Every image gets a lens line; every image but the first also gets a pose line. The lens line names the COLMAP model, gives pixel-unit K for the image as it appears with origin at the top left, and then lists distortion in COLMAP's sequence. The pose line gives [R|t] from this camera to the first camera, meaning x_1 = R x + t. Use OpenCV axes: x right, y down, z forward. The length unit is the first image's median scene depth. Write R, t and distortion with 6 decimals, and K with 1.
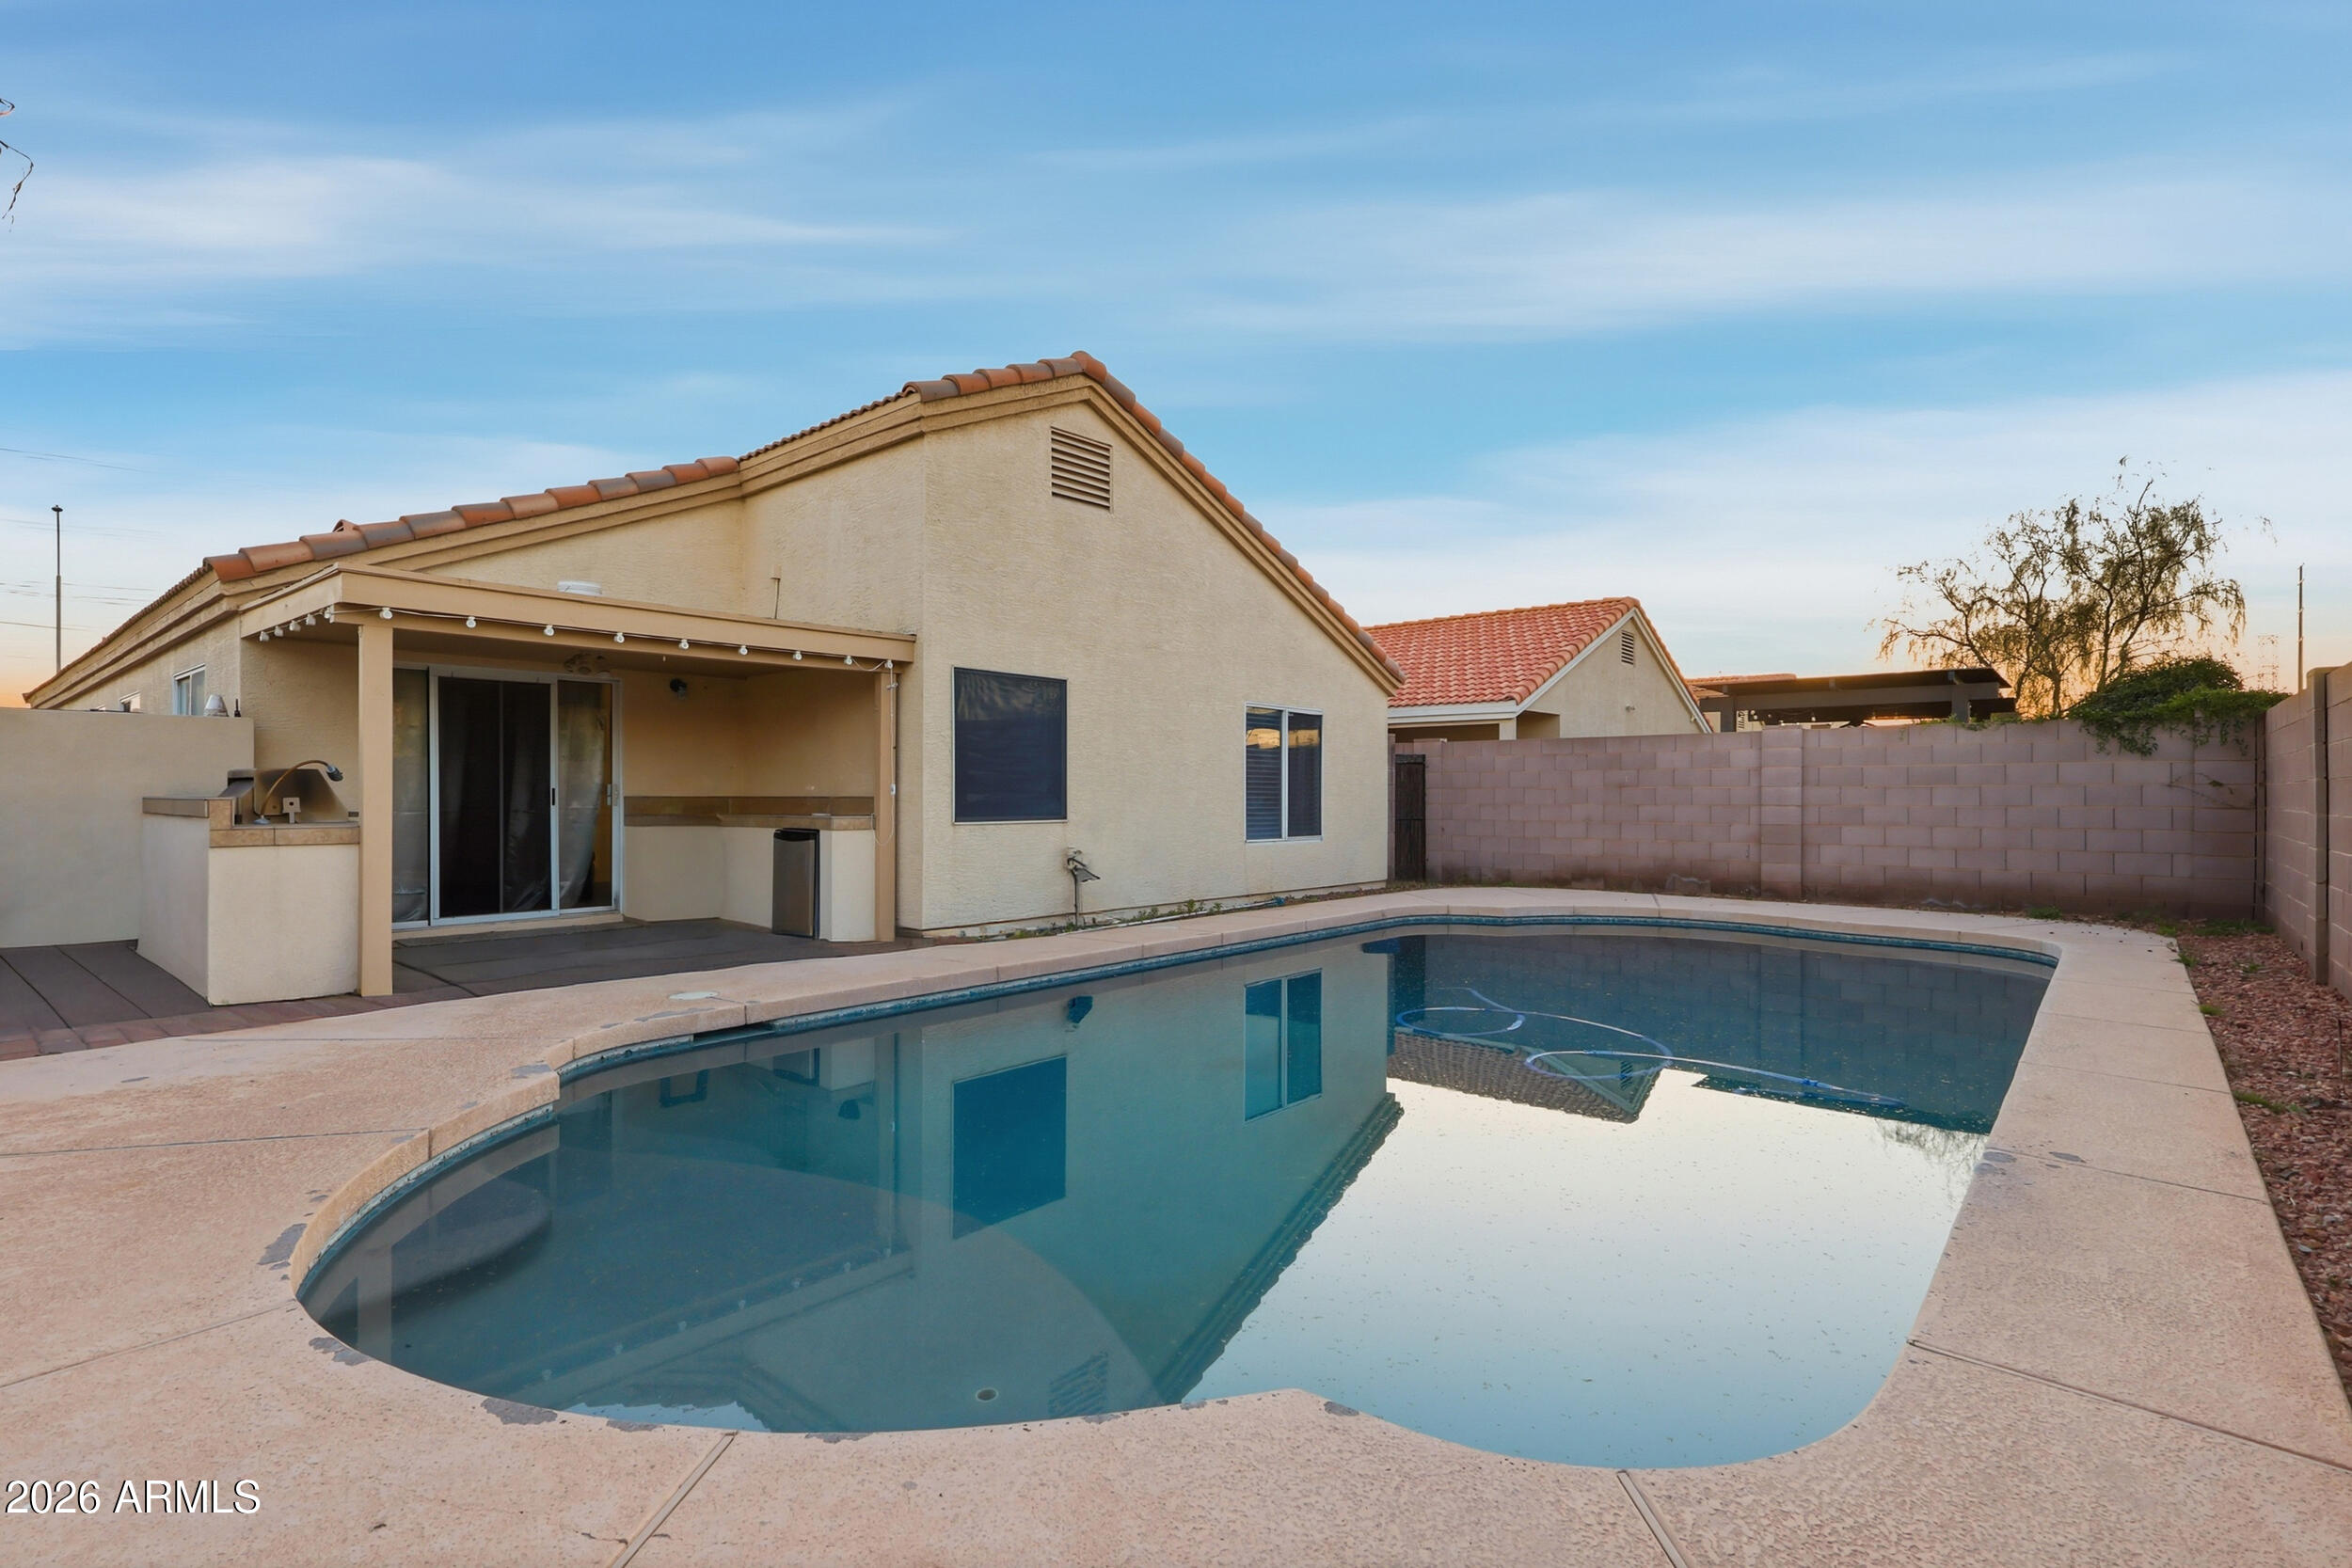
lens RADIAL K [[1095.3, 0, 1175.5], [0, 1095.3, 788.1], [0, 0, 1]] dist [-0.002309, 0.001378]
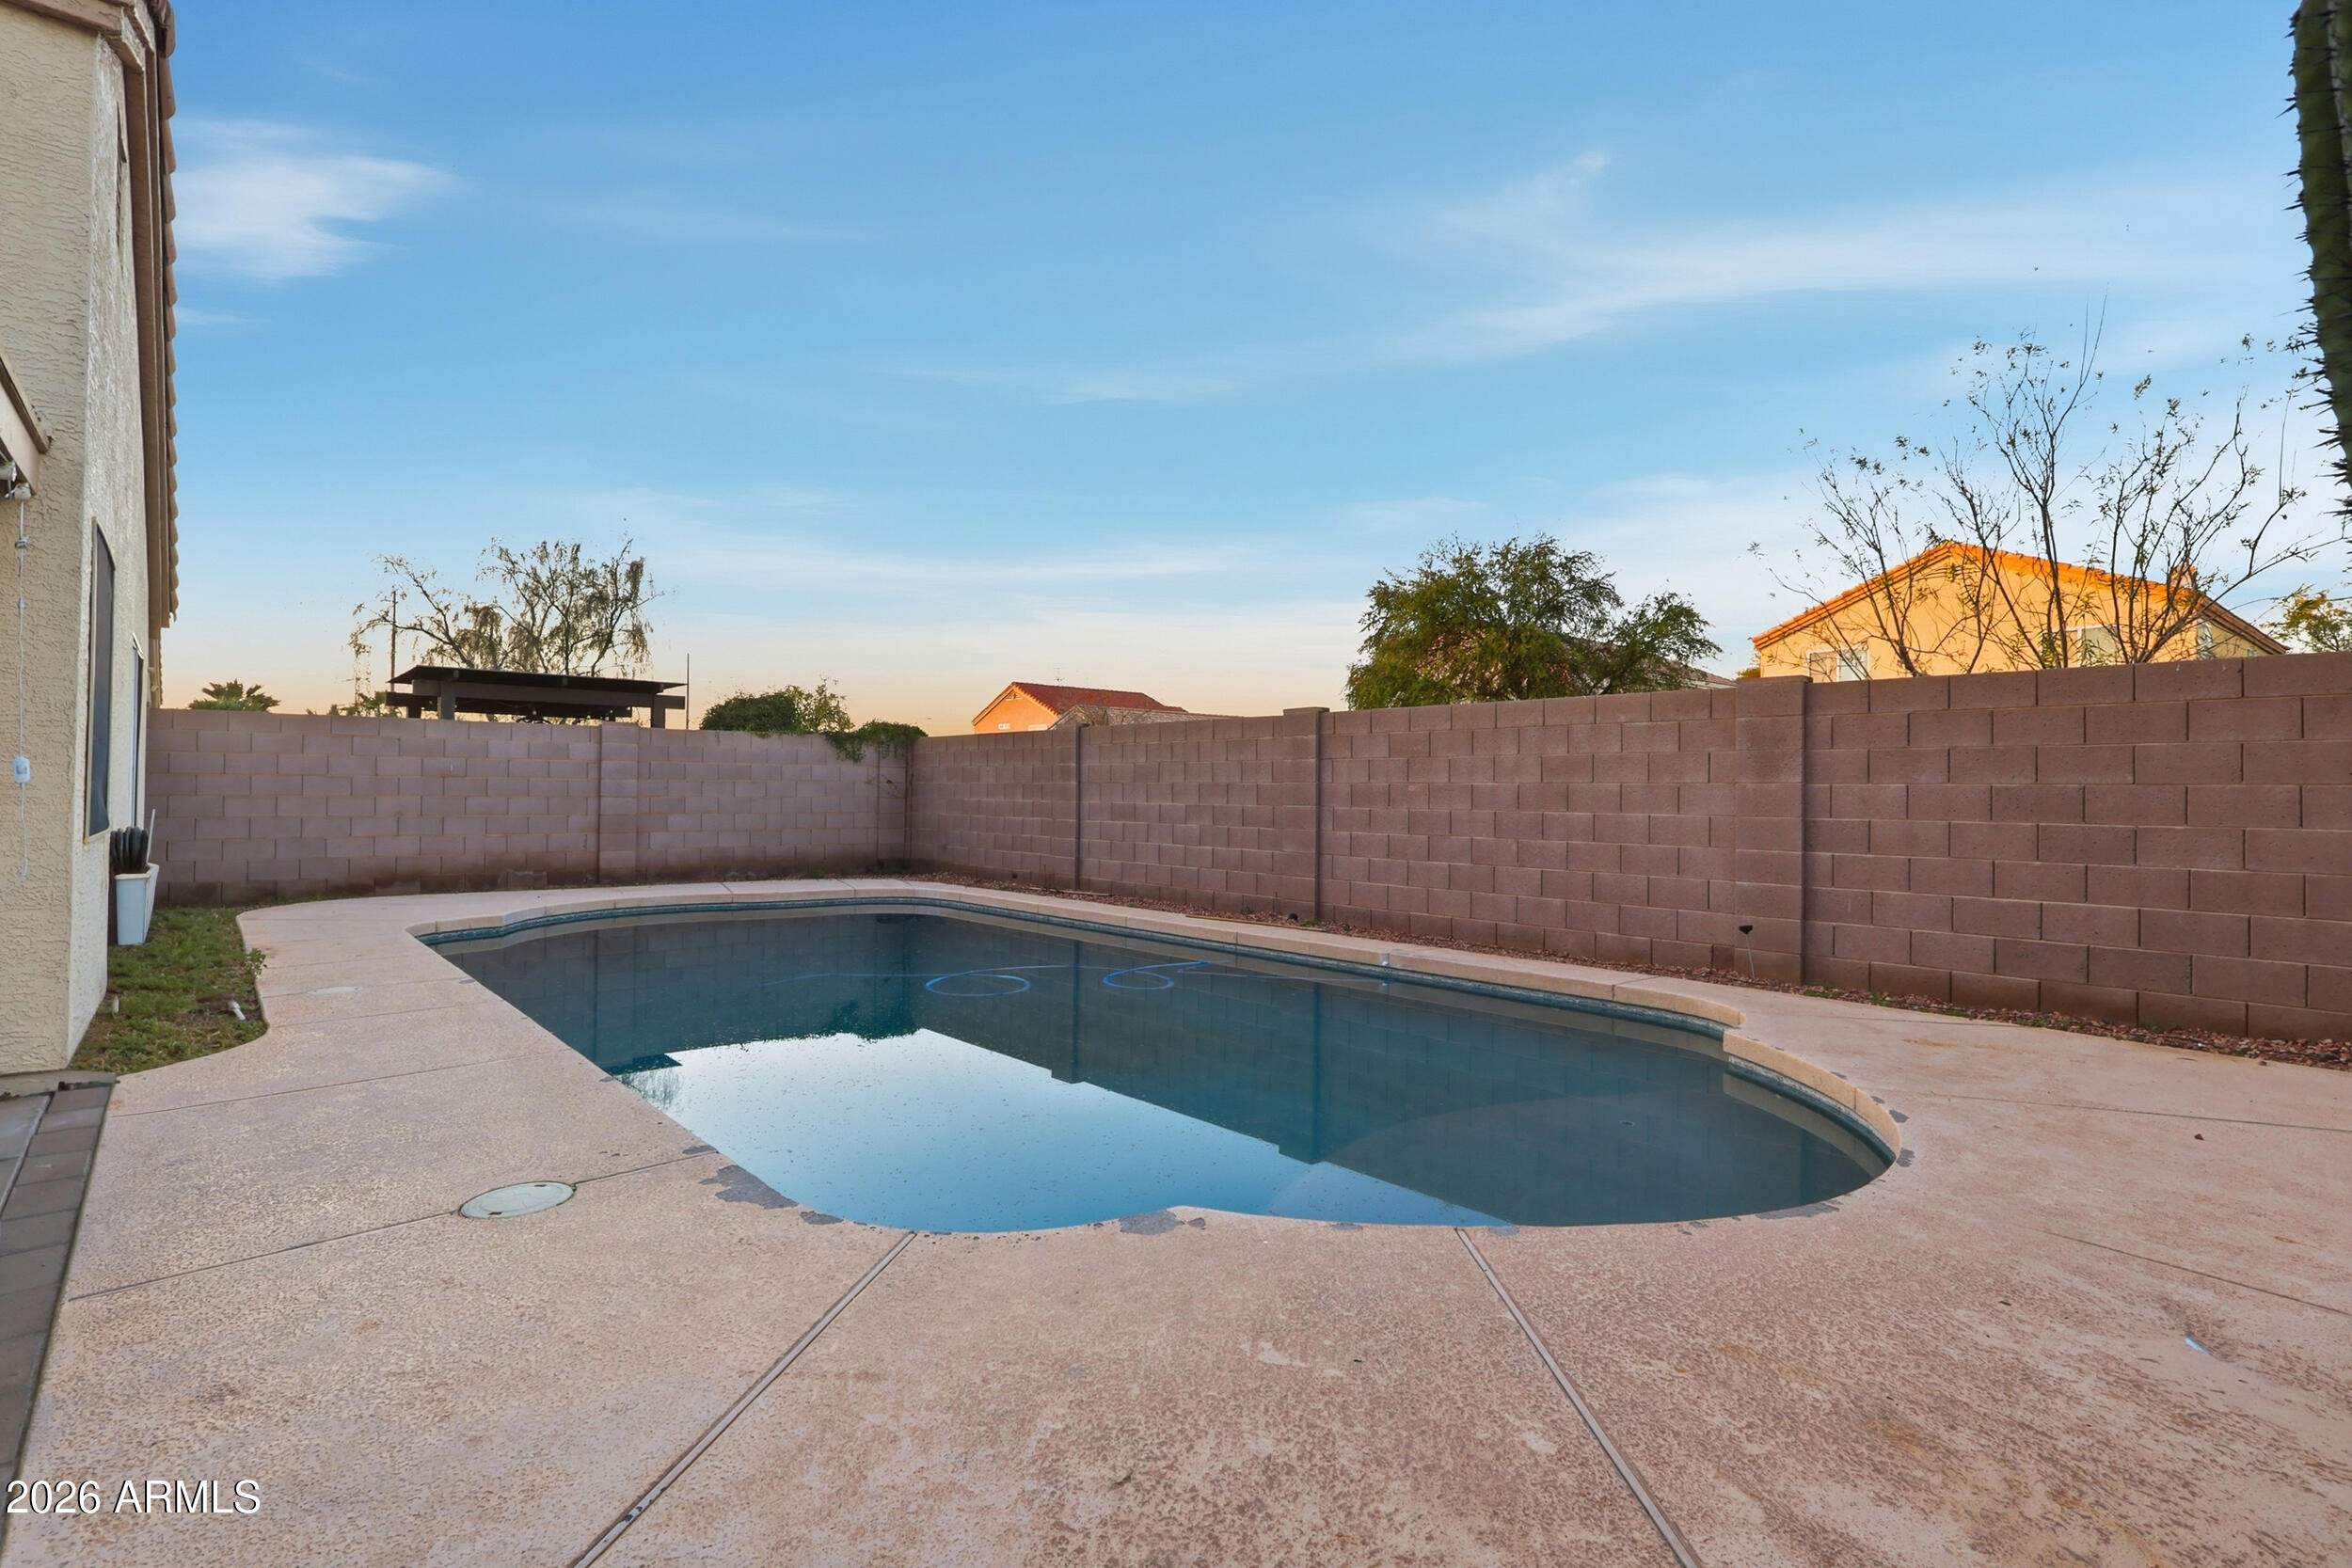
lens RADIAL K [[1095.3, 0, 1176.2], [0, 1095.3, 785.5], [0, 0, 1]] dist [-0.002309, 0.001378]
pose [[0.125706, 0.008919, 0.992027, -0.441768], [-0.013746, 0.999879, -0.007248, 0.005517], [-0.991972, -0.012725, 0.125813, 0.332642]]
